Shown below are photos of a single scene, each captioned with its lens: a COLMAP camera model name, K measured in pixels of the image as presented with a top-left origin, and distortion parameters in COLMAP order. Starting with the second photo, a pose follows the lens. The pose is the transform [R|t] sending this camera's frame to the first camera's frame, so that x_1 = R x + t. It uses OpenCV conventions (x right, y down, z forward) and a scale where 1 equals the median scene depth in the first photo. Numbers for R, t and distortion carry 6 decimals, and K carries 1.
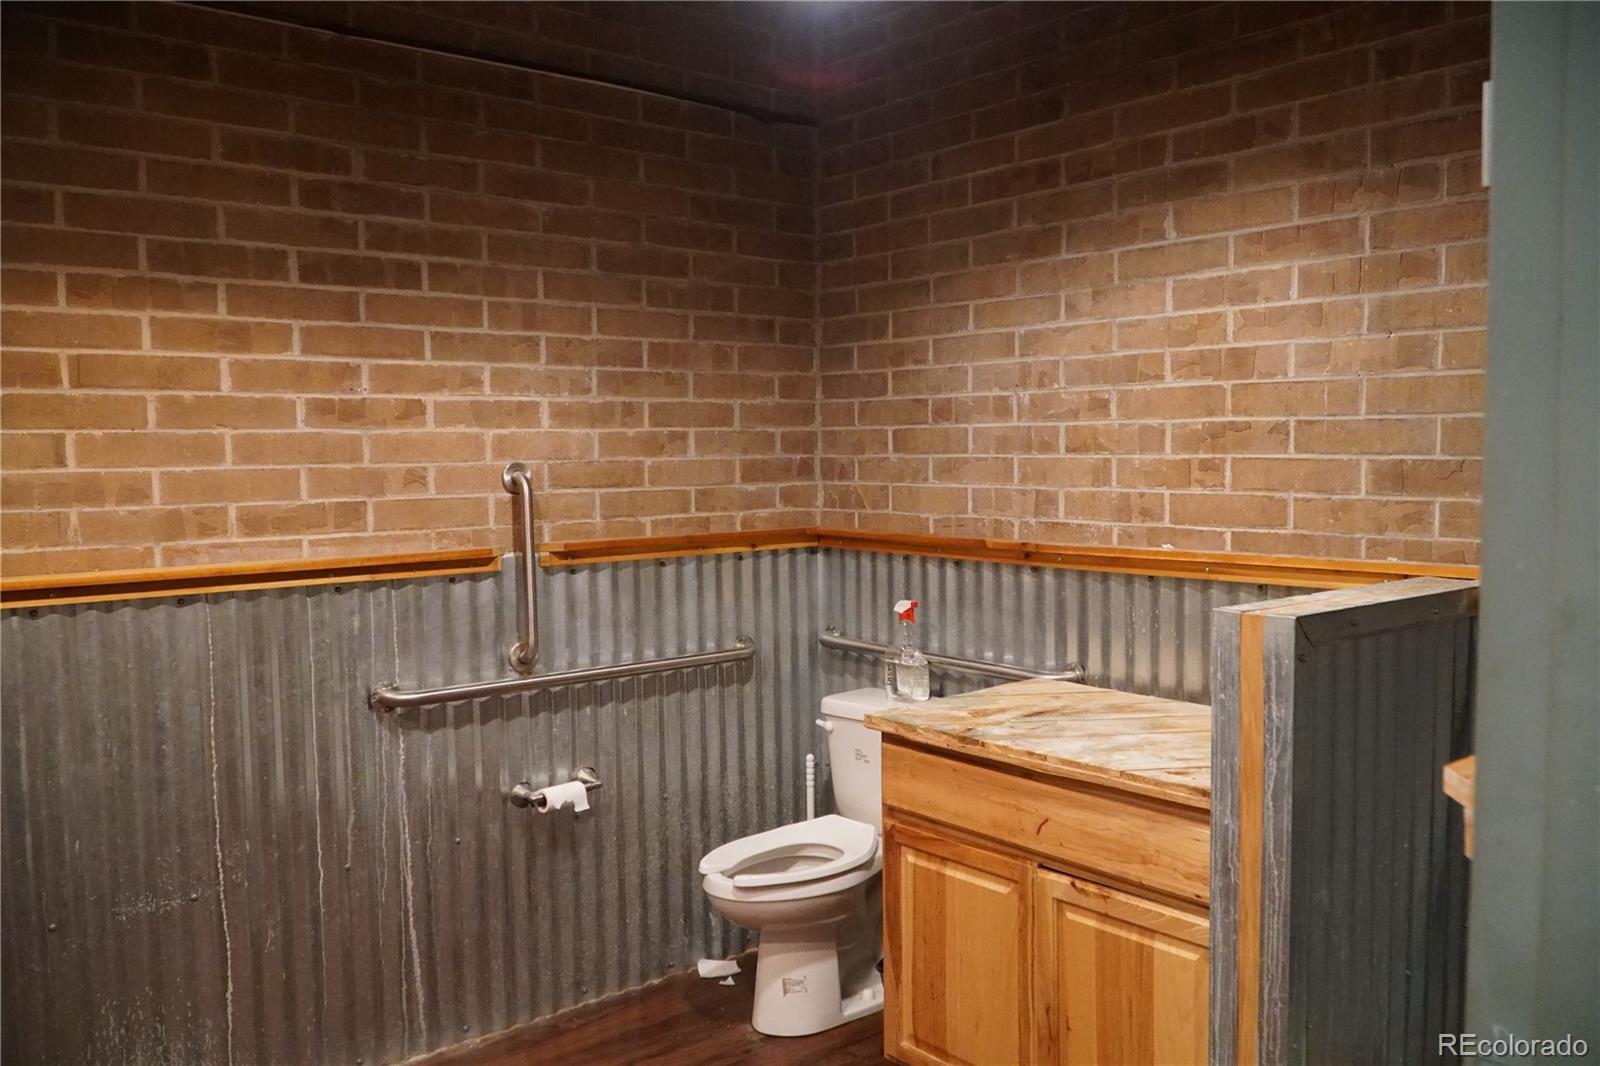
lens RADIAL K [[1276.4, 0, 804.4], [0, 1276.4, 538.3], [0, 0, 1]] dist [-0.013291, 0.010985]
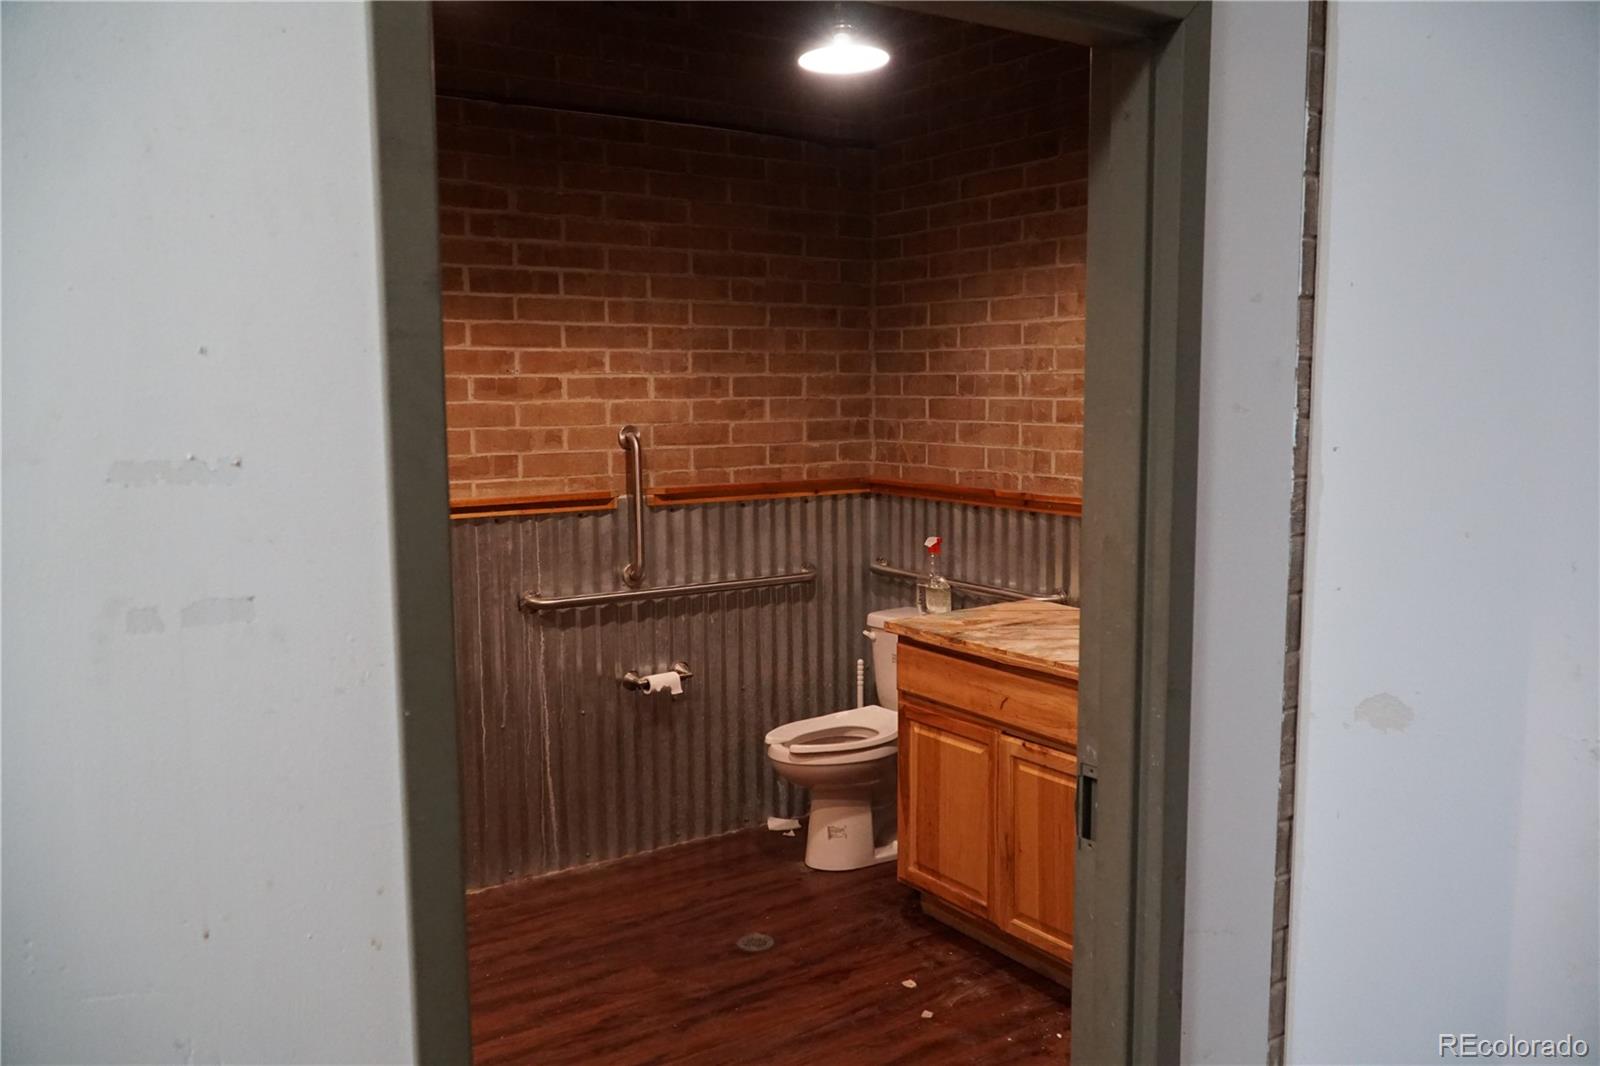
lens RADIAL K [[1276.4, 0, 796.7], [0, 1276.4, 530.8], [0, 0, 1]] dist [-0.013291, 0.010985]
pose [[0.995026, 0.017434, -0.098077, 0.073053], [-0.013282, 0.998994, 0.042827, -0.010121], [0.098725, -0.041311, 0.994257, -0.278897]]
